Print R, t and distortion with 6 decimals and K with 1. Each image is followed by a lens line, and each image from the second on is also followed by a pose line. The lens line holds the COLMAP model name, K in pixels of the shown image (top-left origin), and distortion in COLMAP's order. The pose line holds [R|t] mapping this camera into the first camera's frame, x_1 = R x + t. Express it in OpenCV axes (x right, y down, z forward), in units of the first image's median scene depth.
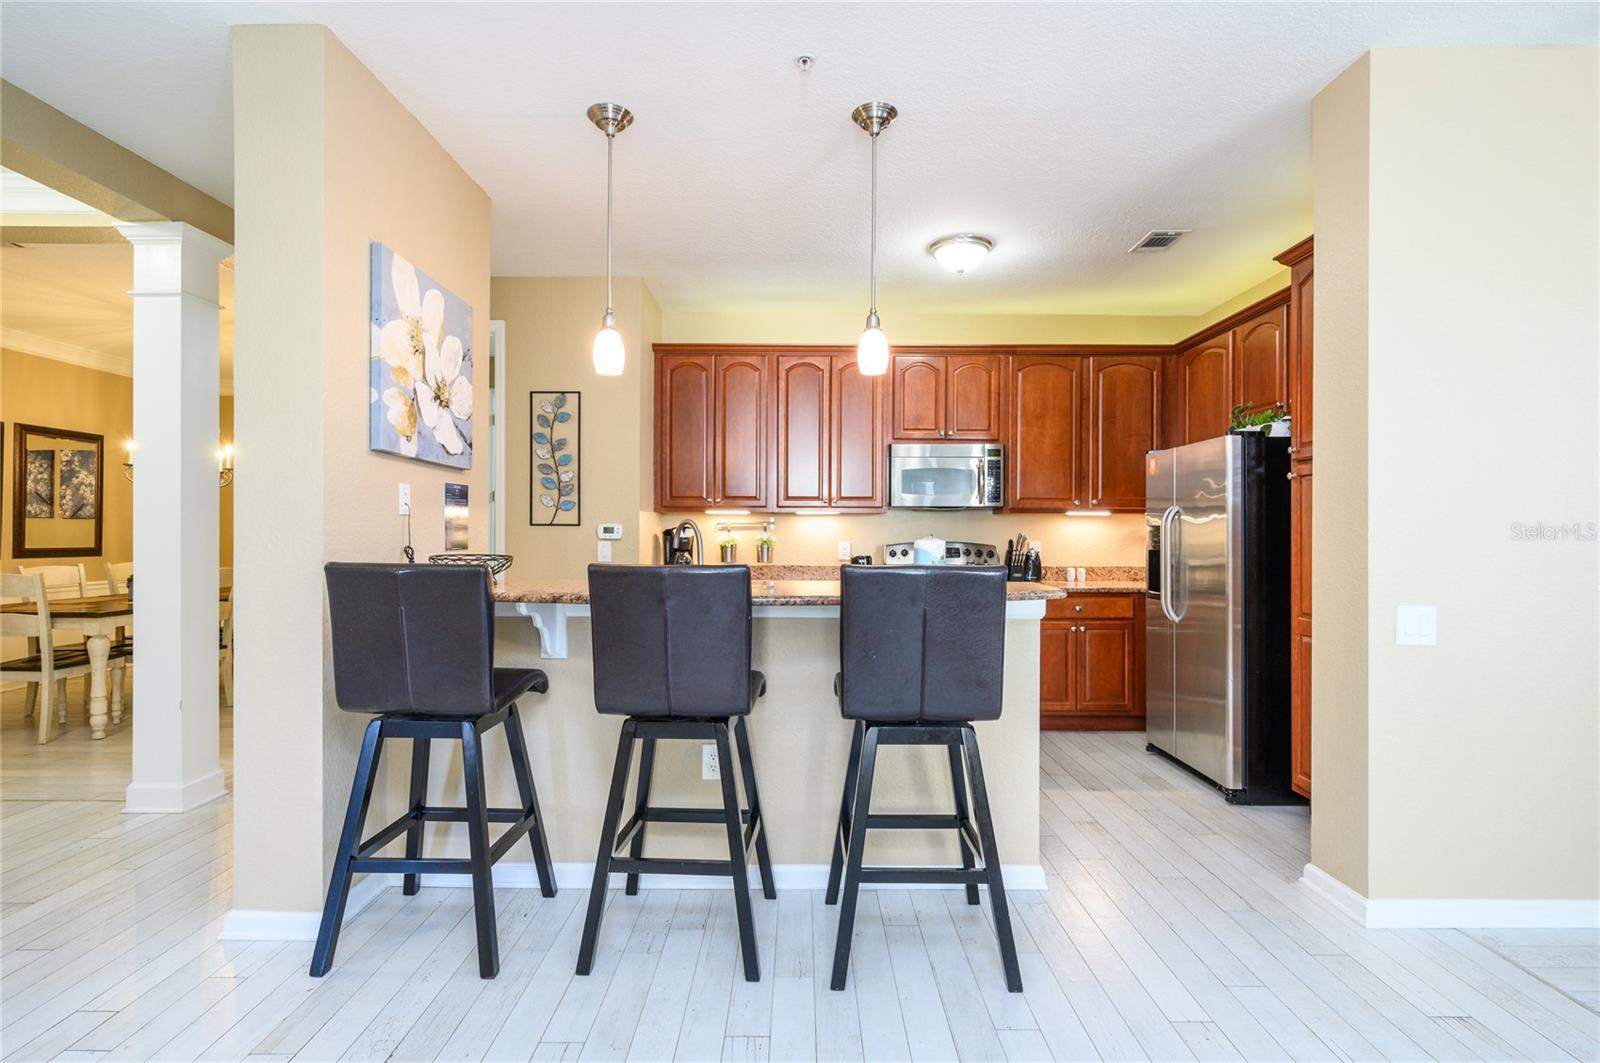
lens RADIAL K [[774.0, 0, 801.6], [0, 774.0, 531.9], [0, 0, 1]] dist [0.002761, 0.000770]
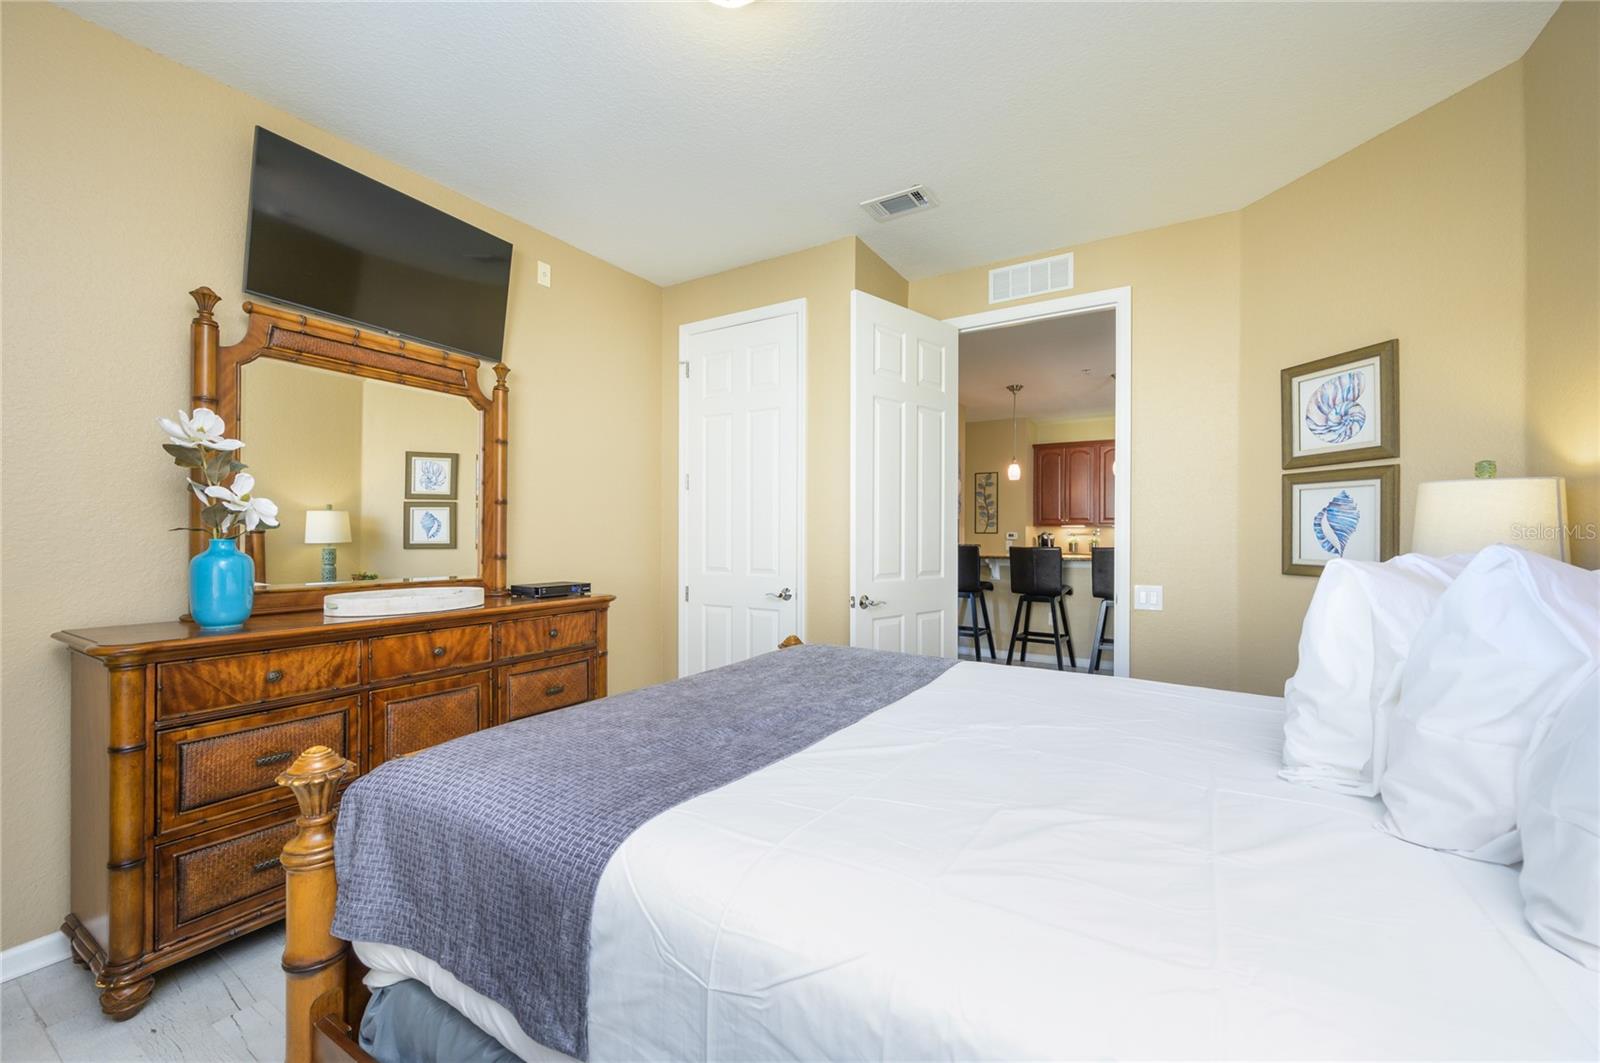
lens RADIAL K [[639.6, 0, 802.4], [0, 639.6, 534.2], [0, 0, 1]] dist [0.001152, 0.000853]
pose [[0.855673, -0.001650, -0.517514, 0.176144], [-0.000586, 0.999991, -0.004158, 0.001958], [0.517517, 0.003861, 0.855664, -0.828440]]
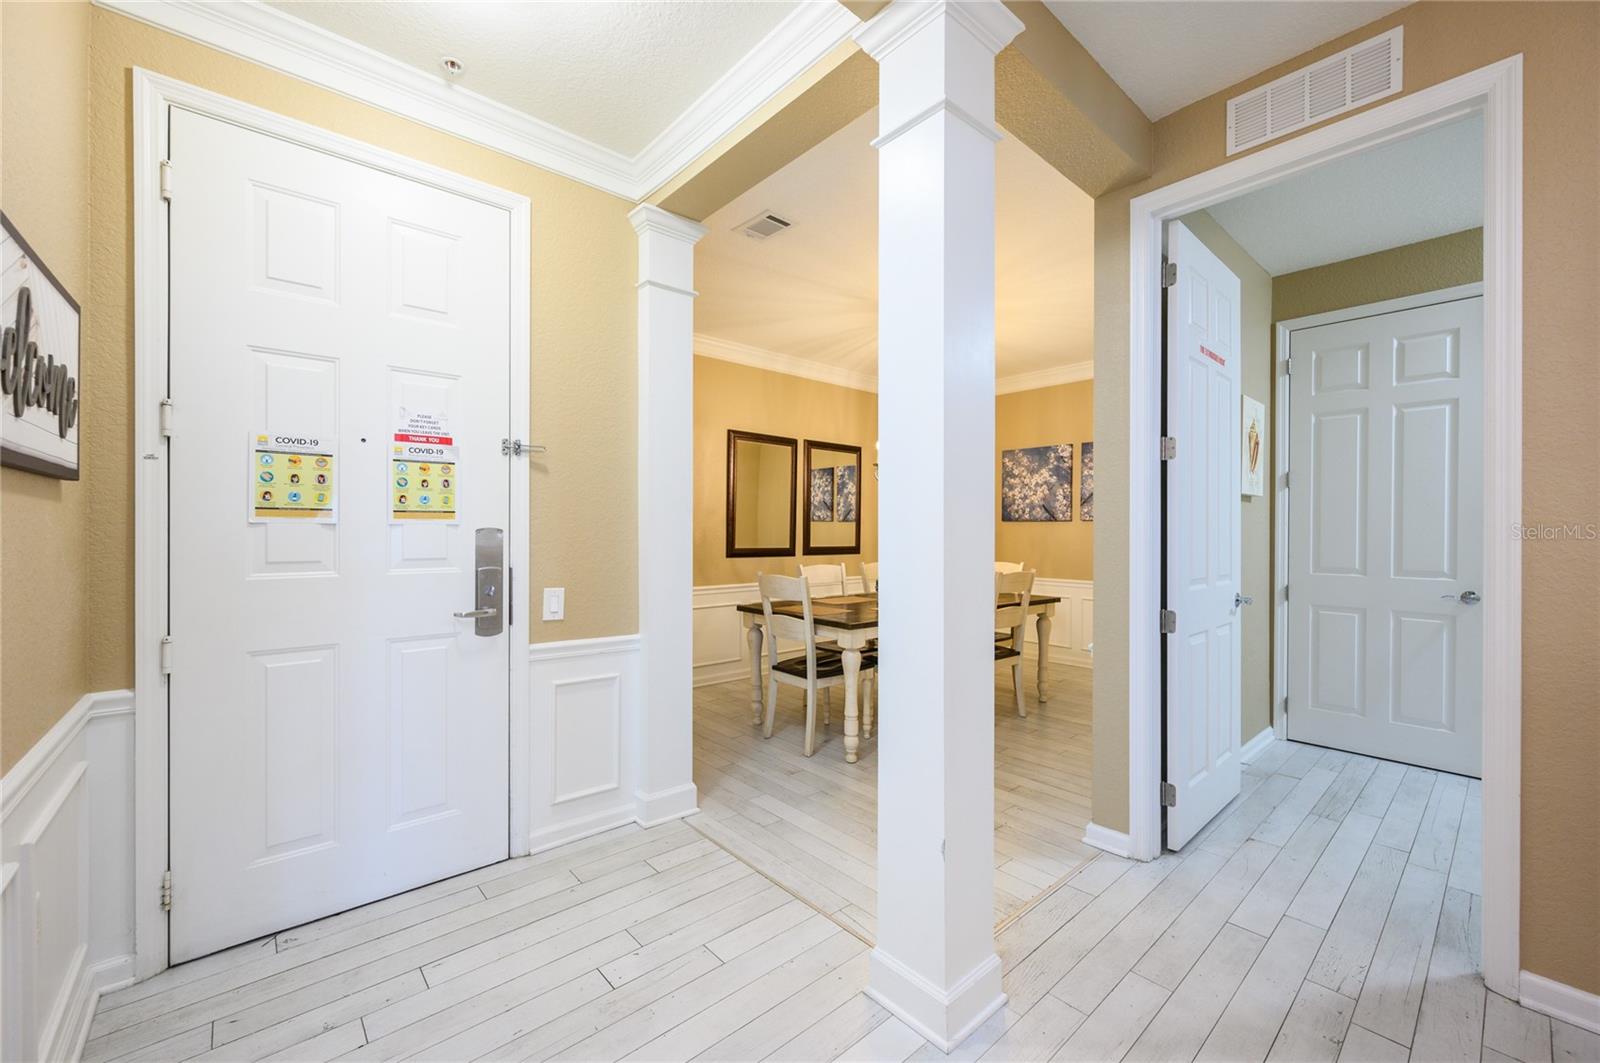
lens RADIAL K [[620.9, 0, 796.4], [0, 620.9, 530.7], [0, 0, 1]] dist [-0.000240, 0.000068]
pose [[0.661090, 0.000265, -0.750307, -0.392368], [-0.001204, 0.999999, -0.000707, -0.002855], [0.750306, 0.001371, 0.661090, 0.459166]]
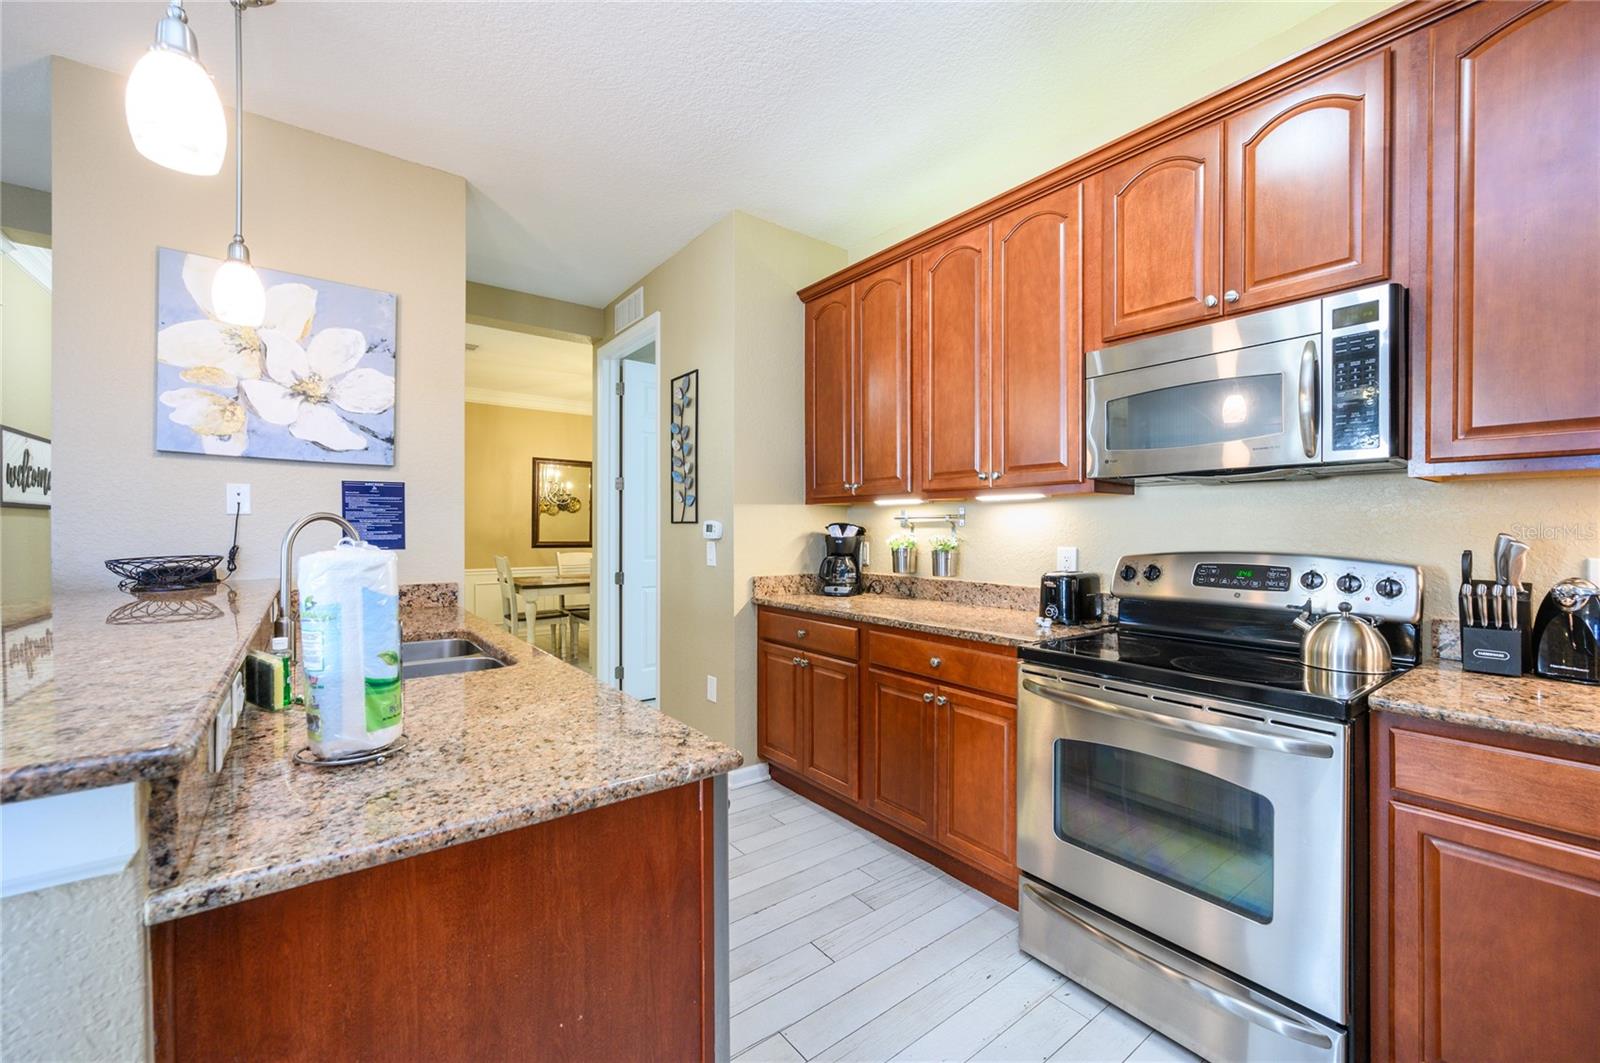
lens RADIAL K [[643.4, 0, 793.5], [0, 643.4, 528.8], [0, 0, 1]] dist [0.000834, 0.000190]
pose [[0.605365, -0.002593, -0.795944, 0.355360], [0.001842, 0.999997, -0.001858, -0.000223], [0.795946, -0.000341, 0.605367, 0.646299]]
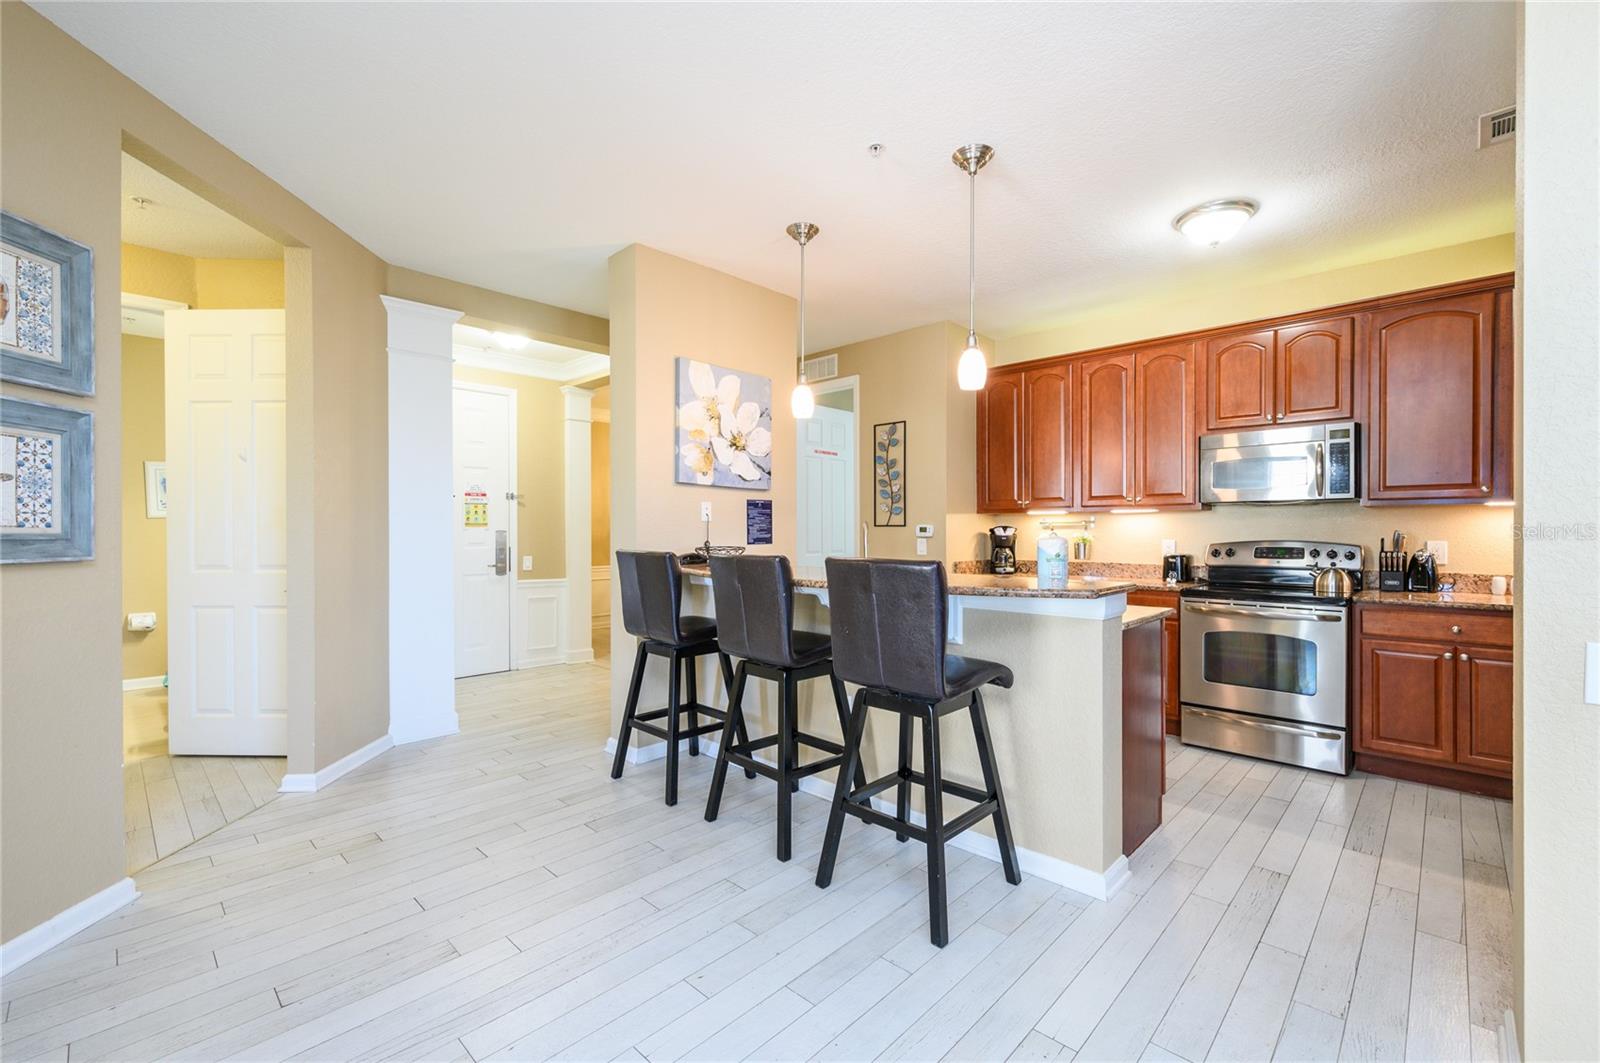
lens RADIAL K [[678.0, 0, 800.0], [0, 678.0, 531.5], [0, 0, 1]] dist [-0.000143, -0.000001]
pose [[0.720836, -0.003638, -0.693096, 0.360389], [0.004660, 0.999989, -0.000403, 0.000219], [0.693090, -0.002940, 0.720845, 0.076347]]
